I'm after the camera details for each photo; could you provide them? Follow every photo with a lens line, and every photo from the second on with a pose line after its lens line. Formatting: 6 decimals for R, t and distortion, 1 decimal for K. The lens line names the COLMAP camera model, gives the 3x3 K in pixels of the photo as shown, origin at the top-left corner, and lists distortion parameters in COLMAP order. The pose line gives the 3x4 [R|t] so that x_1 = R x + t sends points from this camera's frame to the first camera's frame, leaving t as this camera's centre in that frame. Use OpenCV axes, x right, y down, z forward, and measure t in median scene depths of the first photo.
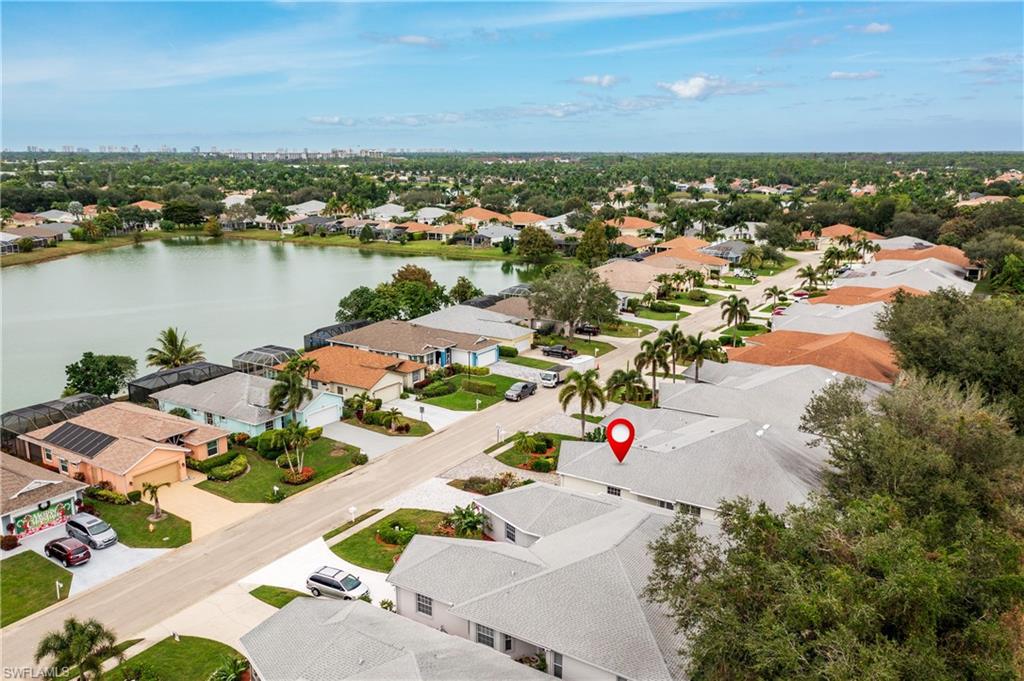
lens RADIAL K [[810.6, 0, 512.0], [0, 810.6, 340.5], [0, 0, 1]] dist [0.007544, 0.007476]
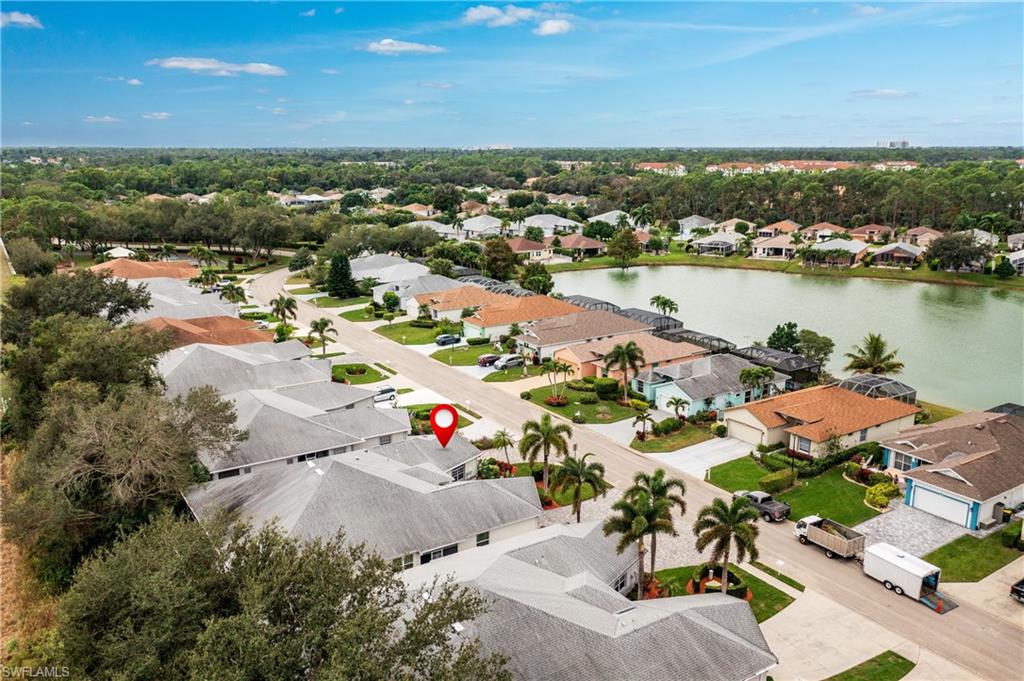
lens RADIAL K [[810.6, 0, 512.0], [0, 810.6, 340.5], [0, 0, 1]] dist [0.007544, 0.007476]
pose [[-0.451179, 0.189211, -0.872145, 0.992620], [-0.192541, 0.933612, 0.302152, -0.341917], [0.871416, 0.304248, -0.384796, 1.561647]]
